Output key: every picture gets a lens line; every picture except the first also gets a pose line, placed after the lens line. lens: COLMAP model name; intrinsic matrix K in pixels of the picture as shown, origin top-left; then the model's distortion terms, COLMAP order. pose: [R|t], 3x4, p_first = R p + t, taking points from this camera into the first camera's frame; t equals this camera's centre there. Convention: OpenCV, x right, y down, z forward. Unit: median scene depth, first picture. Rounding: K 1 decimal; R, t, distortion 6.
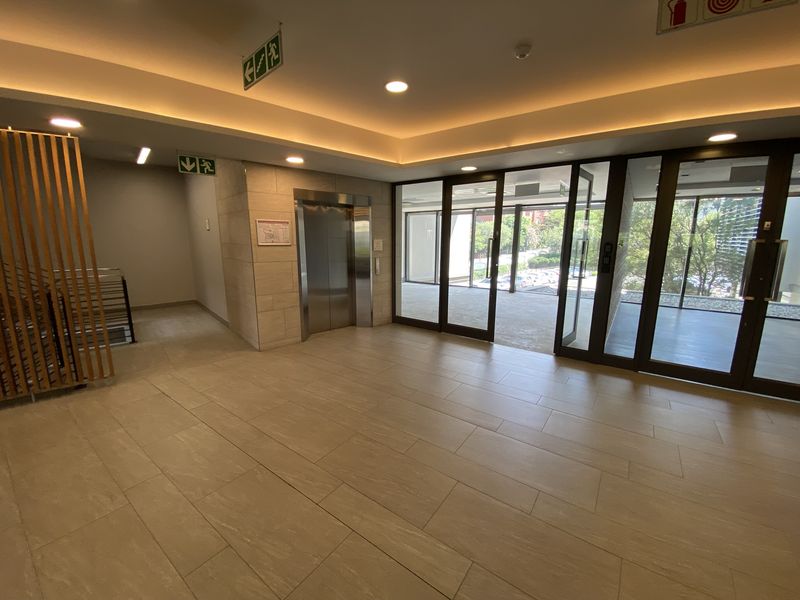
lens RADIAL K [[317.4, 0, 397.2], [0, 317.4, 297.3], [0, 0, 1]] dist [-0.000435, -0.000072]
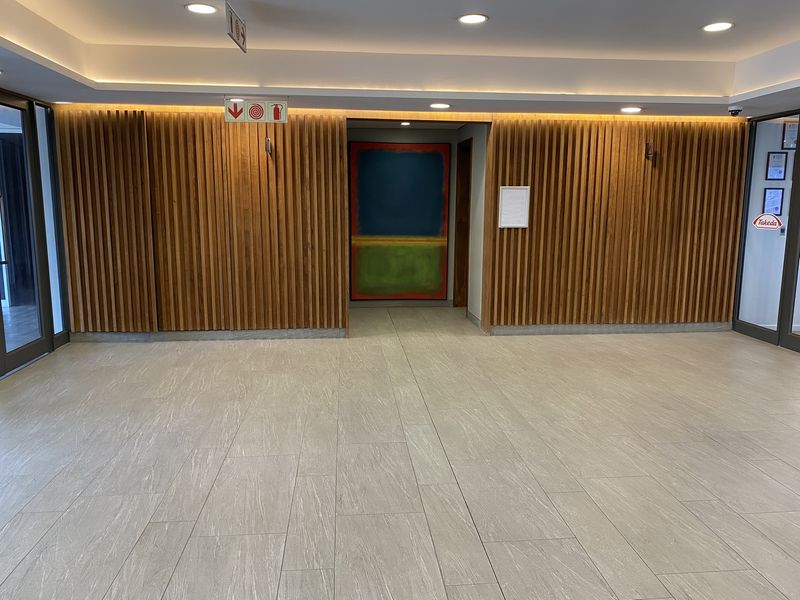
lens RADIAL K [[620.1, 0, 400.0], [0, 620.1, 300.0], [0, 0, 1]] dist [-0.049586, 0.065371]
pose [[-0.659667, -0.131081, 0.740038, -1.205341], [0.129290, 0.950200, 0.283555, -0.340481], [-0.740353, 0.282732, -0.609868, 1.770004]]
